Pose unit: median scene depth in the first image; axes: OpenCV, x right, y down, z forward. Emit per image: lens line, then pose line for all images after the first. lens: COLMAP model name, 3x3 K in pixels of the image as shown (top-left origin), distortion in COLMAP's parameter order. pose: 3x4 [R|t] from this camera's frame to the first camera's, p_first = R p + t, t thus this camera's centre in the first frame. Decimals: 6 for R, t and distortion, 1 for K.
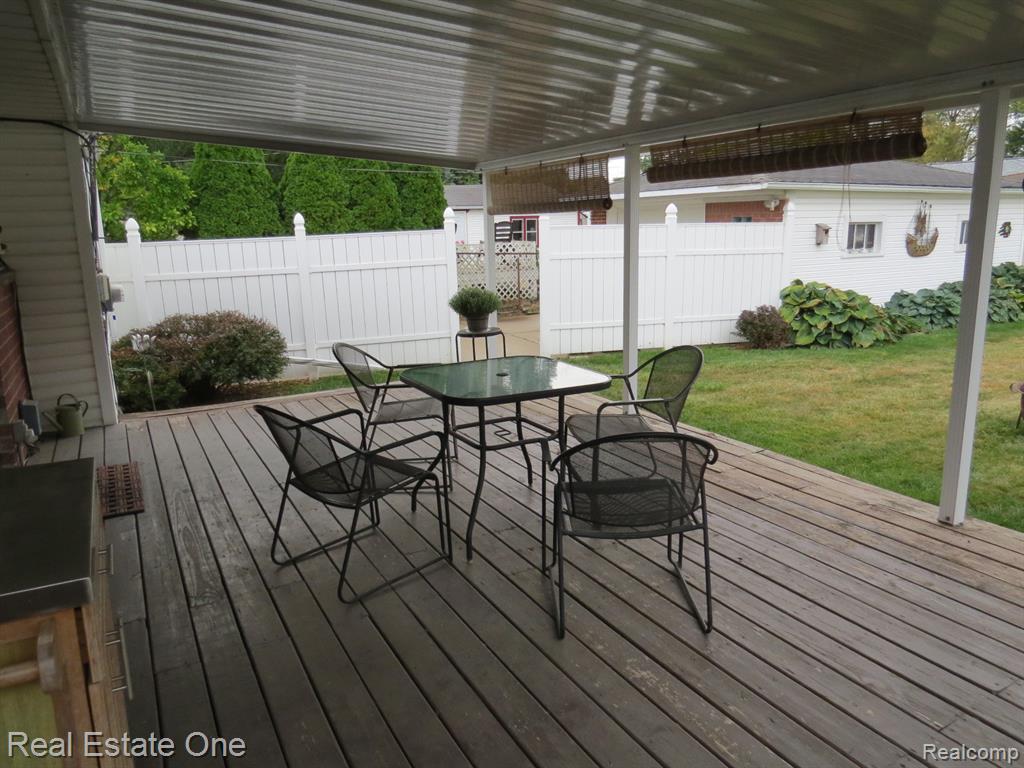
lens RADIAL K [[735.9, 0, 518.2], [0, 735.9, 387.2], [0, 0, 1]] dist [-0.006624, -0.002413]
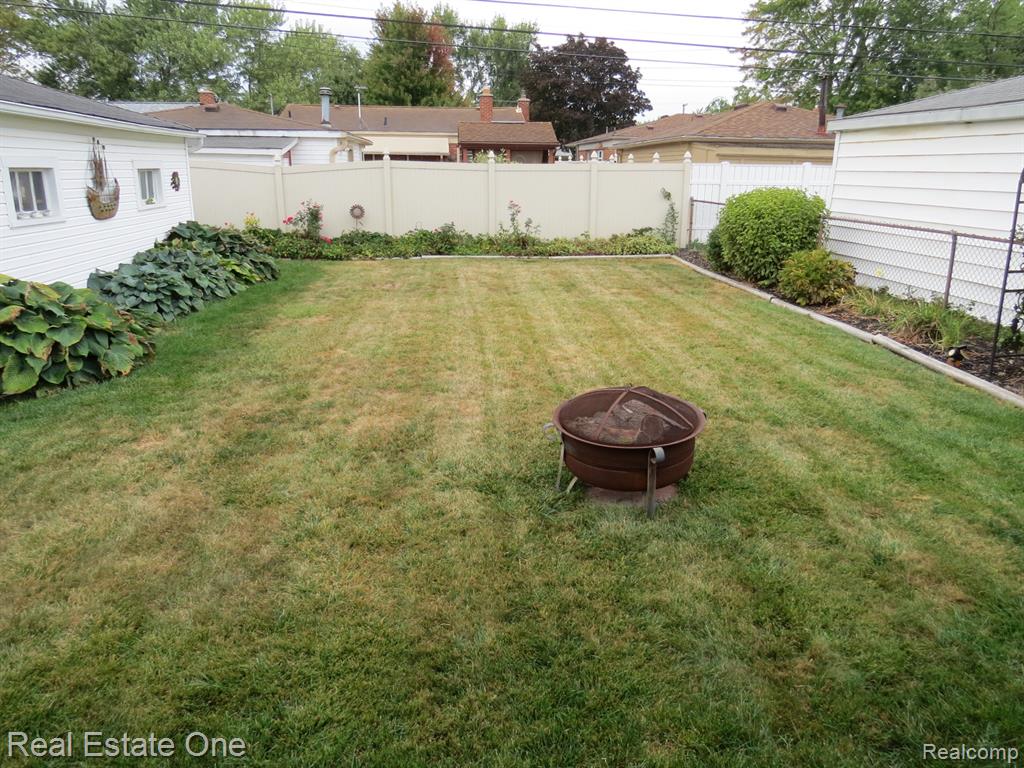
lens RADIAL K [[735.9, 0, 511.8], [0, 735.9, 381.9], [0, 0, 1]] dist [-0.006624, -0.002413]
pose [[0.412717, -0.229063, 0.881587, 0.053827], [0.181443, 0.969140, 0.166869, -0.078899], [-0.892605, 0.091089, 0.441542, 0.380012]]
